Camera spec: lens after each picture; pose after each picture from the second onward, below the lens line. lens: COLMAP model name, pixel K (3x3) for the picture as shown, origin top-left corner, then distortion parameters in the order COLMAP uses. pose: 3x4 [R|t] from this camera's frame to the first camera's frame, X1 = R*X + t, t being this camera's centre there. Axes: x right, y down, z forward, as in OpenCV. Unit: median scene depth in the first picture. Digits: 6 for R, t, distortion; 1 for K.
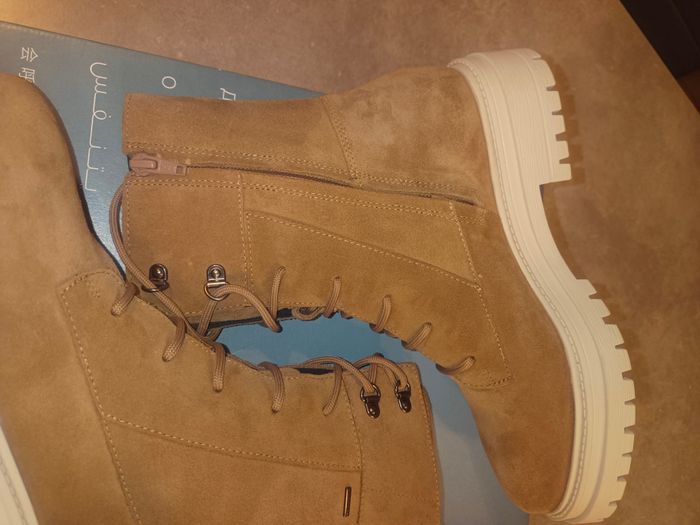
lens RADIAL K [[536.5, 0, 350.0], [0, 536.5, 262.5], [0, 0, 1]] dist [0.059461, -0.122591]
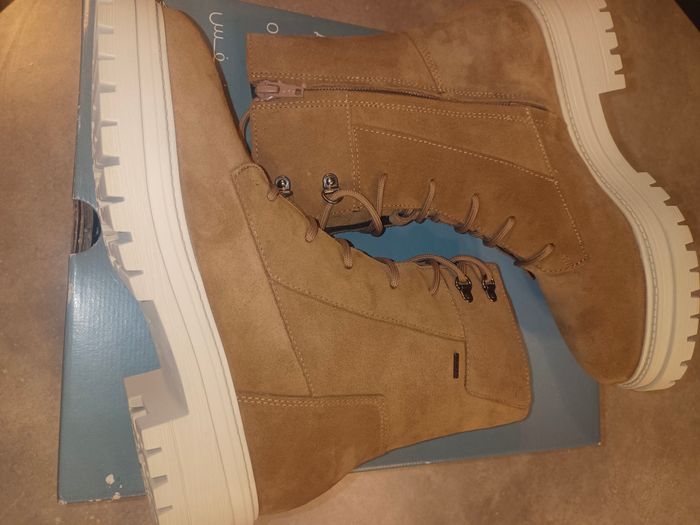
lens RADIAL K [[536.5, 0, 350.0], [0, 536.5, 262.5], [0, 0, 1]] dist [0.059461, -0.122591]
pose [[0.997793, -0.062255, -0.023079, -0.183302], [0.062062, 0.998032, -0.008966, 0.203312], [0.023592, 0.007514, 0.999693, -0.166043]]
